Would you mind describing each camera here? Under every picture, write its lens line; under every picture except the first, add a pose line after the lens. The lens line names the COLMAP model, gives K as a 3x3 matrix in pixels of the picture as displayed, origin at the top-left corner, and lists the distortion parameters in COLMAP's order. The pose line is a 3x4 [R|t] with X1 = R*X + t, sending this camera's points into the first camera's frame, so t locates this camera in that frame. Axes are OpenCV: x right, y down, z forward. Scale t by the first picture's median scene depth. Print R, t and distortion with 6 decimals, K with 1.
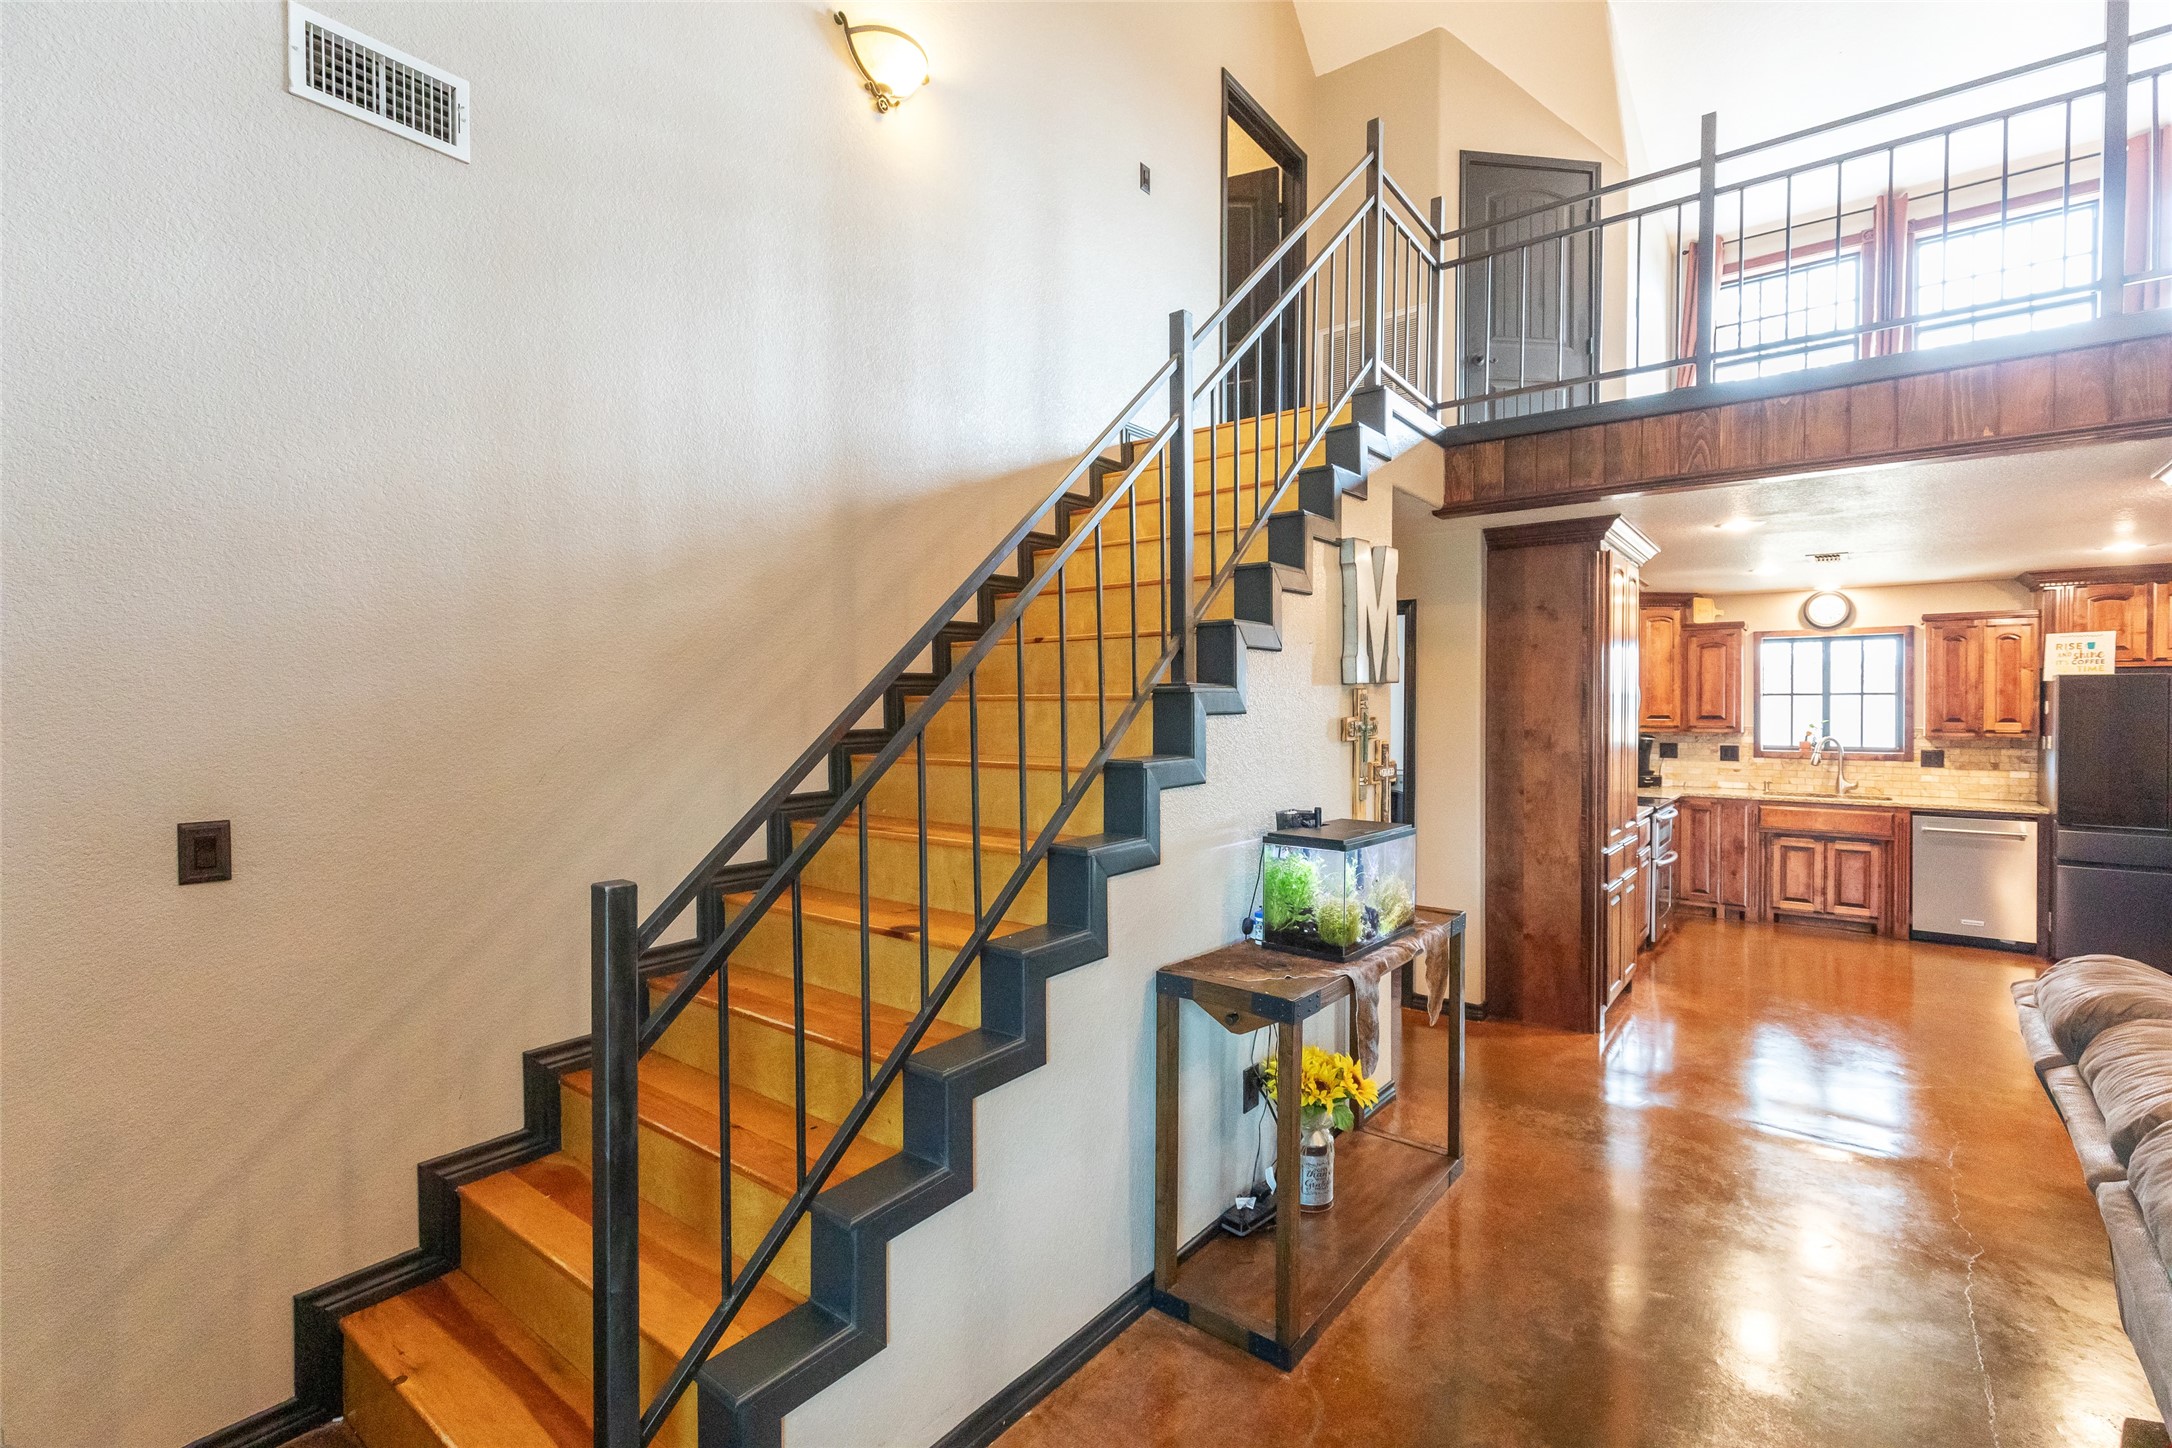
lens RADIAL K [[980.9, 0, 1080.0], [0, 980.9, 712.9], [0, 0, 1]] dist [0.007776, -0.001197]
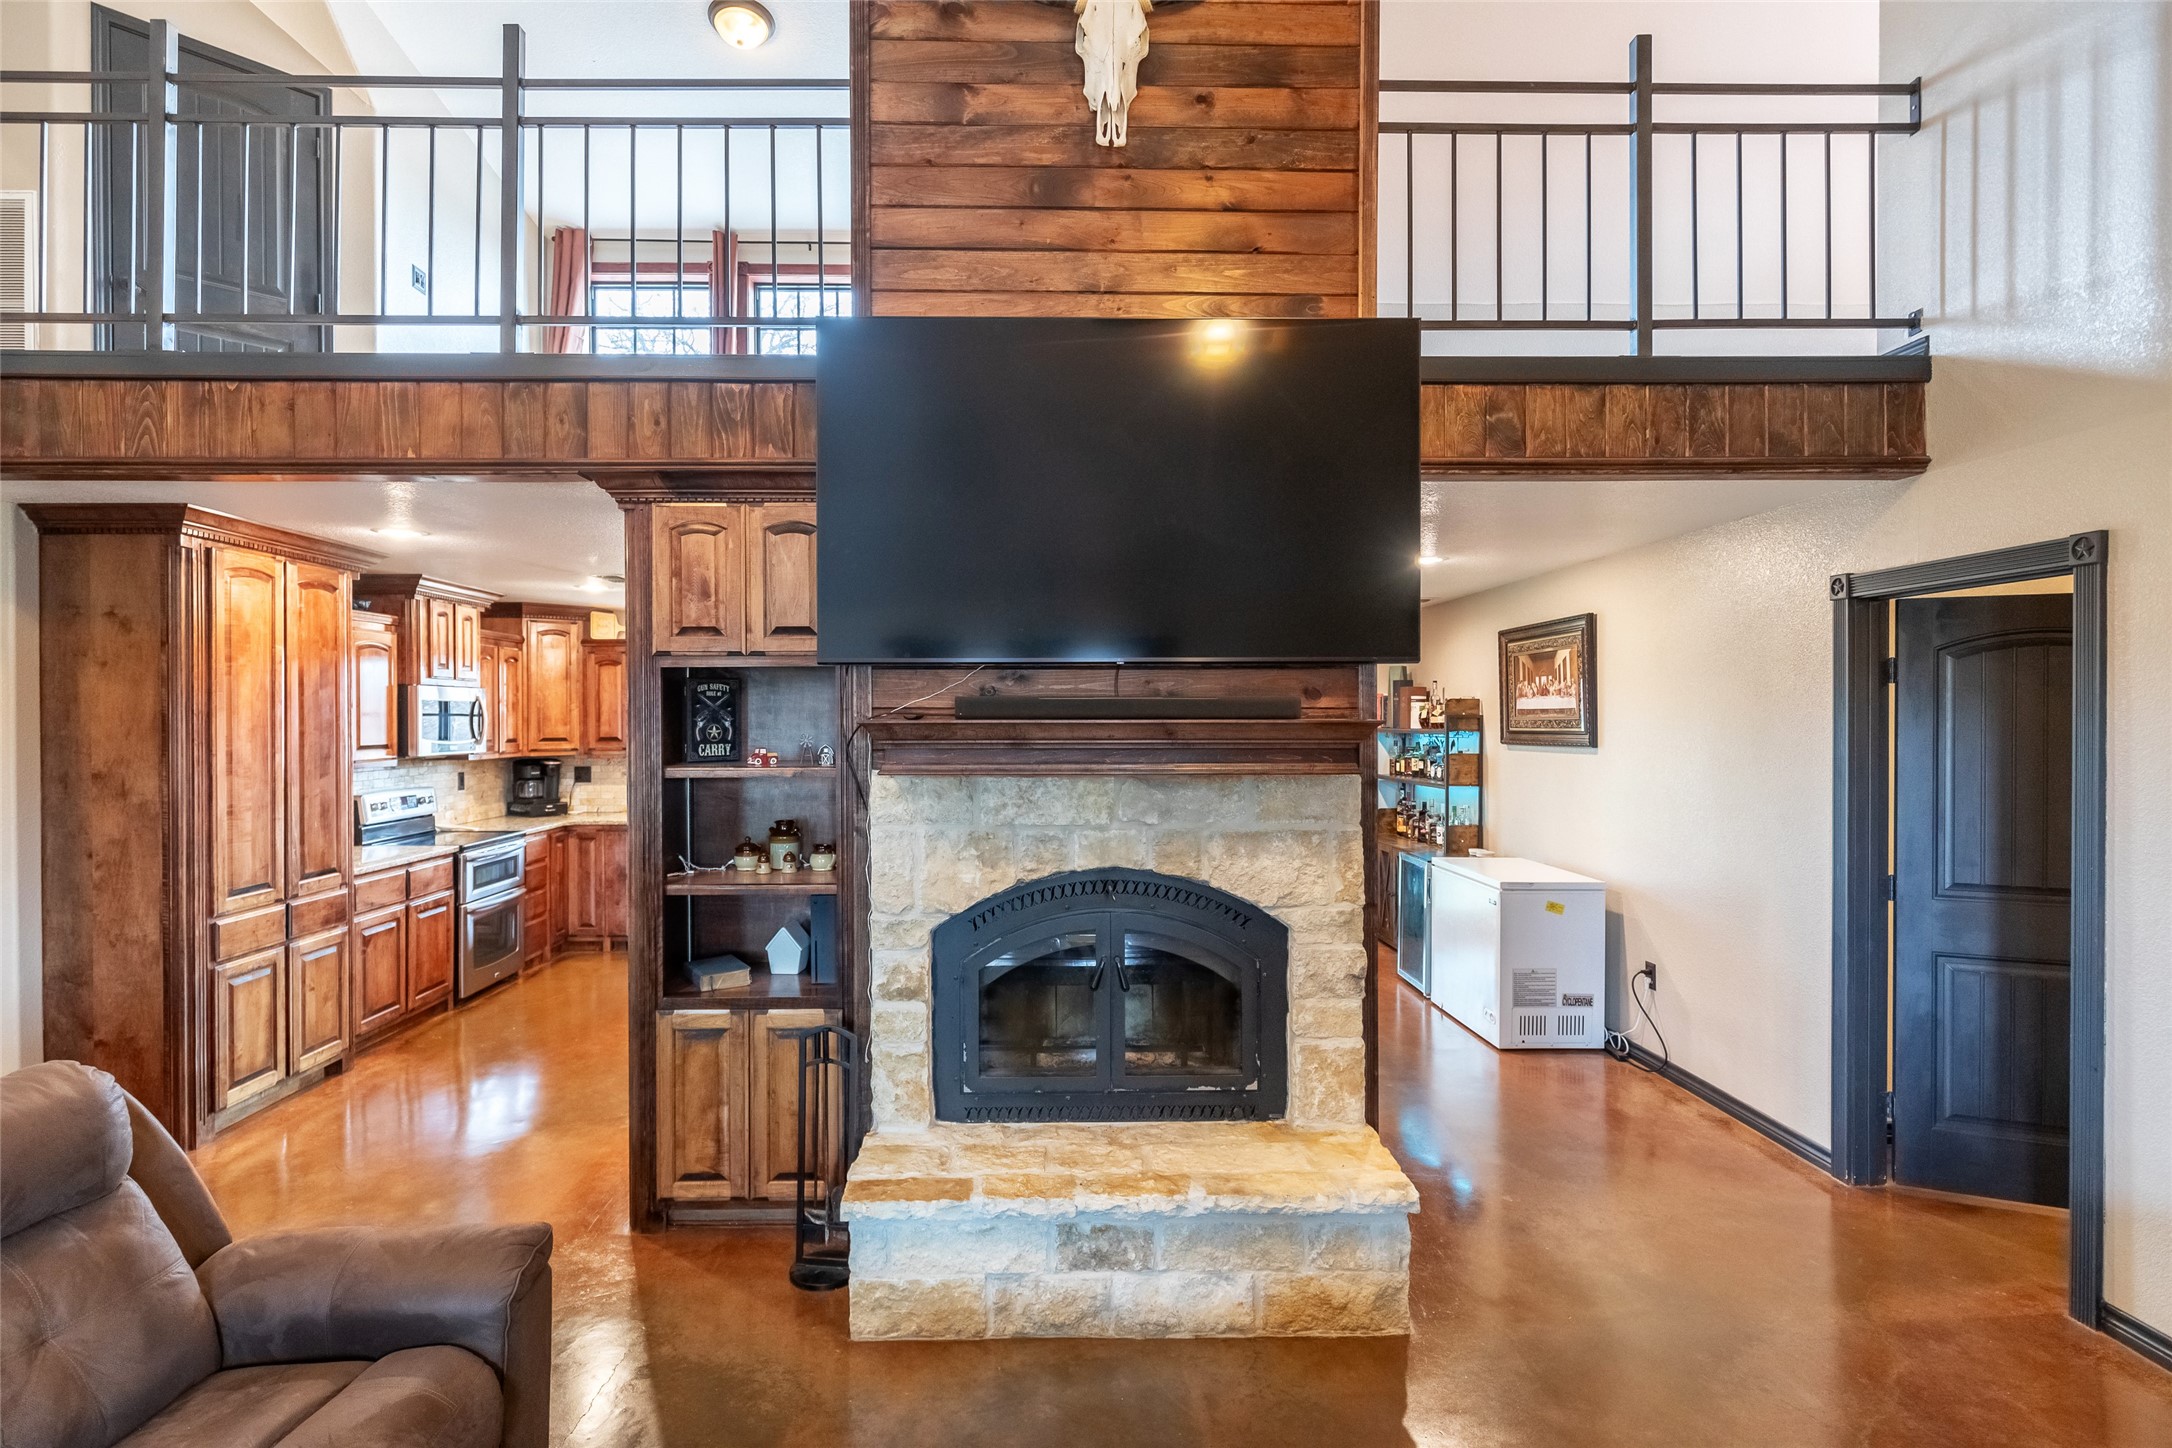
lens RADIAL K [[1070.9, 0, 1077.2], [0, 1070.9, 713.7], [0, 0, 1]] dist [-0.001767, 0.000004]
pose [[0.773318, -0.005688, 0.633993, 0.378134], [0.009947, 0.999946, -0.003162, -0.013721], [-0.633940, 0.008752, 0.773333, -0.092078]]
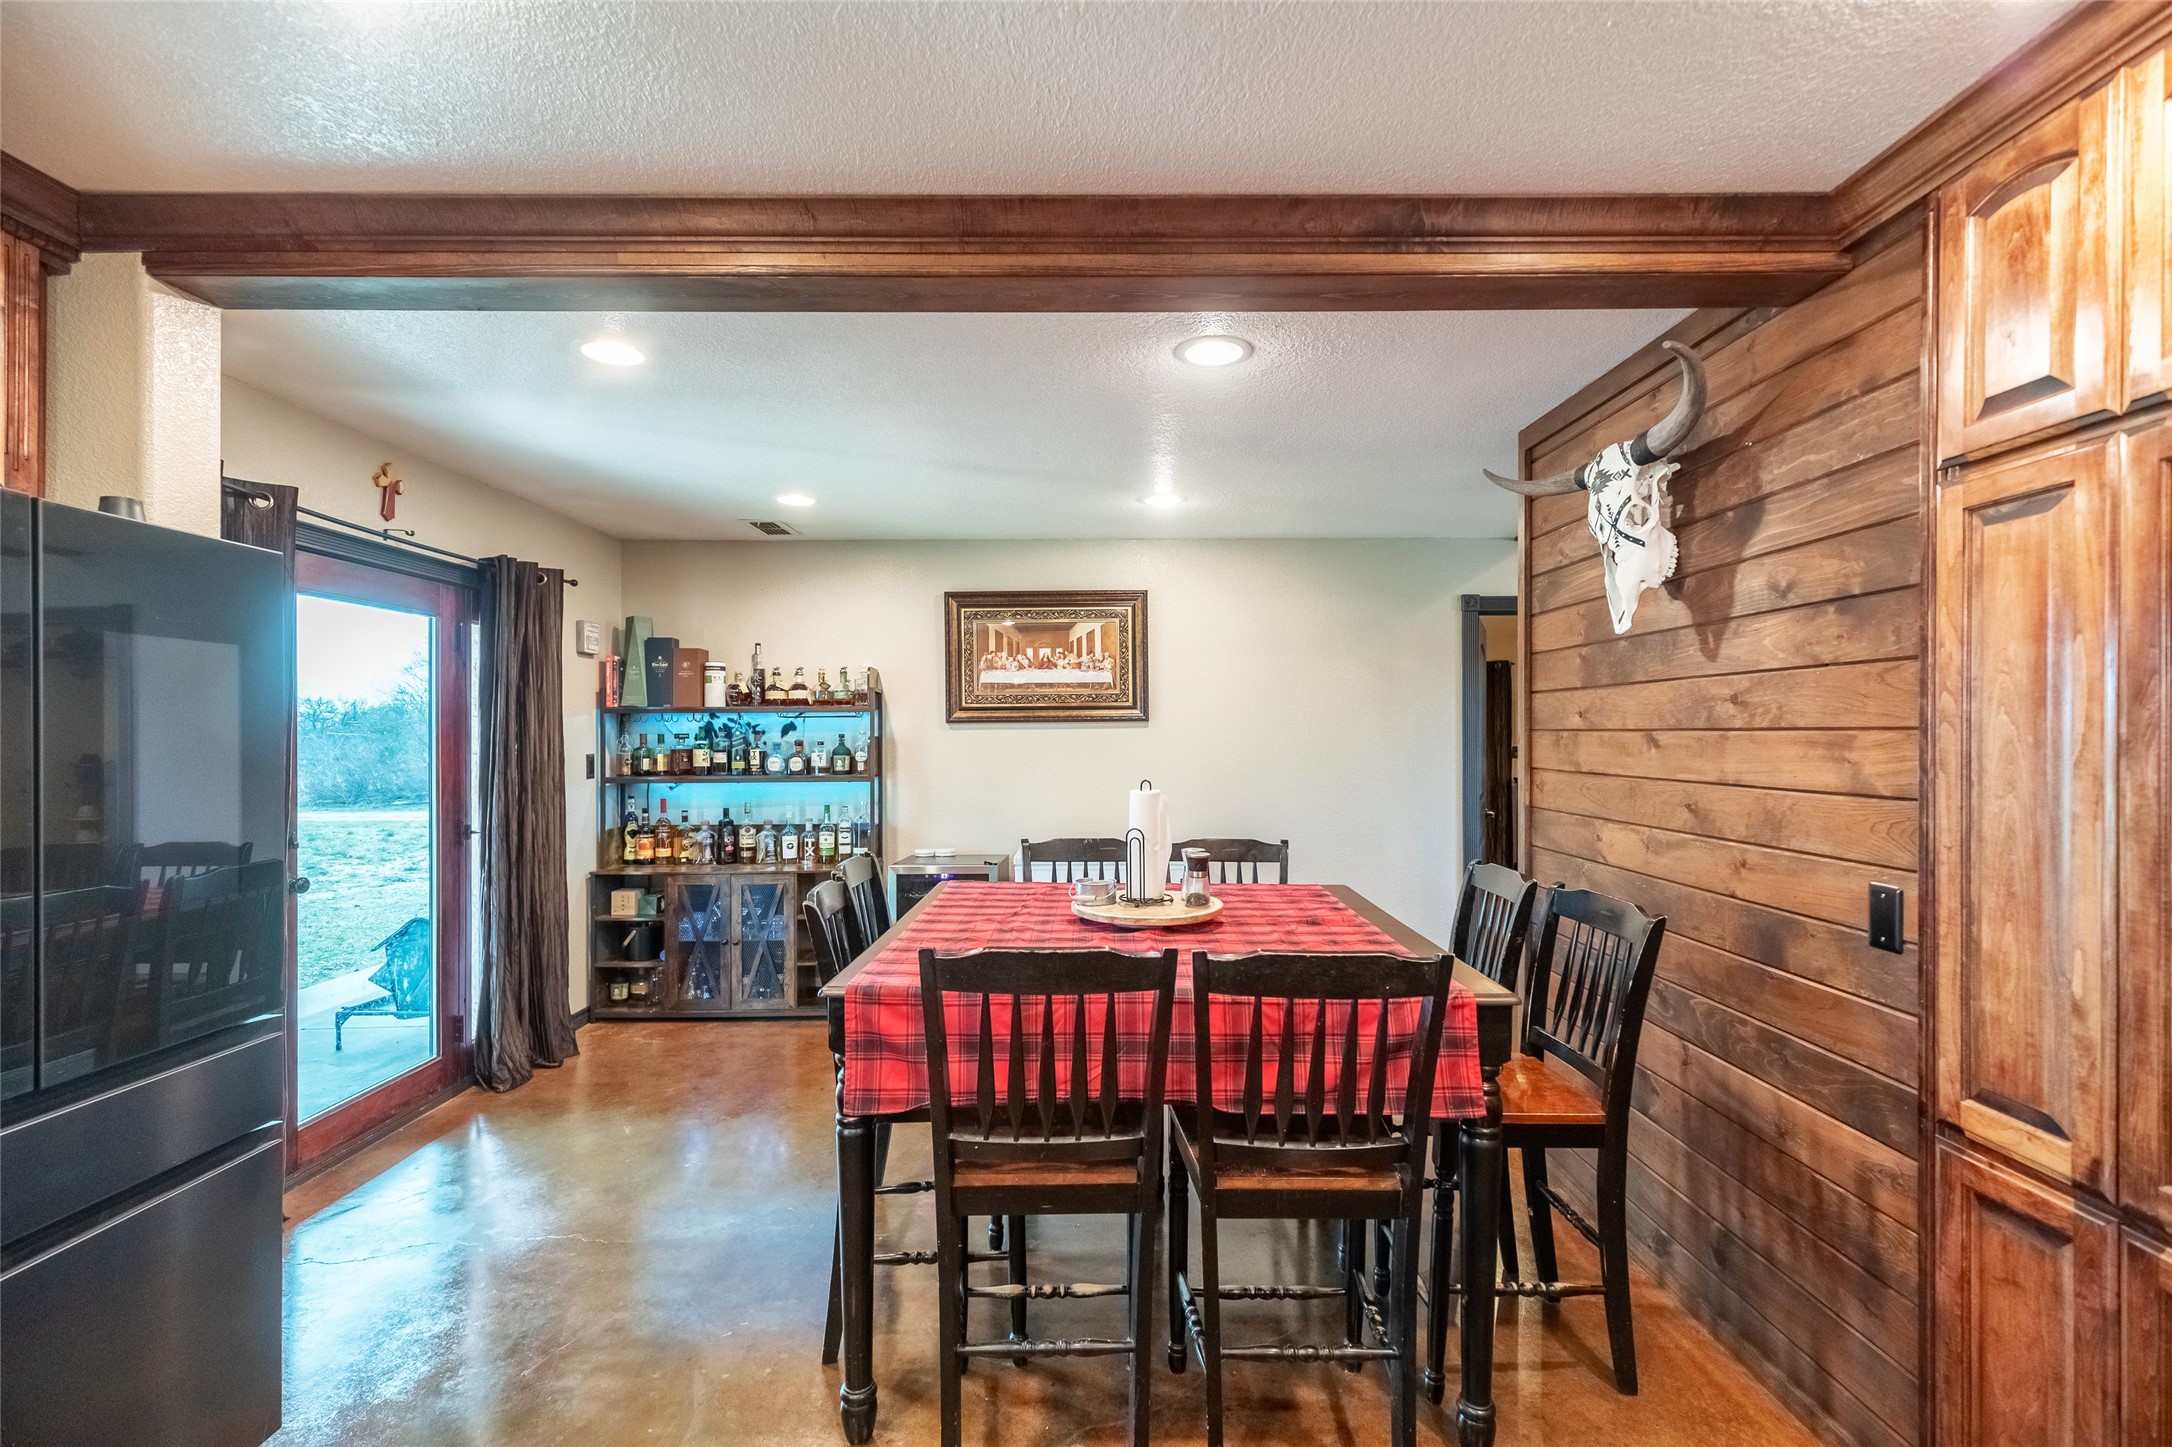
lens RADIAL K [[980.9, 0, 1105.6], [0, 980.9, 738.2], [0, 0, 1]] dist [0.007776, -0.001197]
pose [[-0.613334, -0.007185, 0.789791, 0.611737], [0.002767, 0.999933, 0.011245, 0.018572], [-0.789818, 0.009082, -0.613273, 0.797878]]
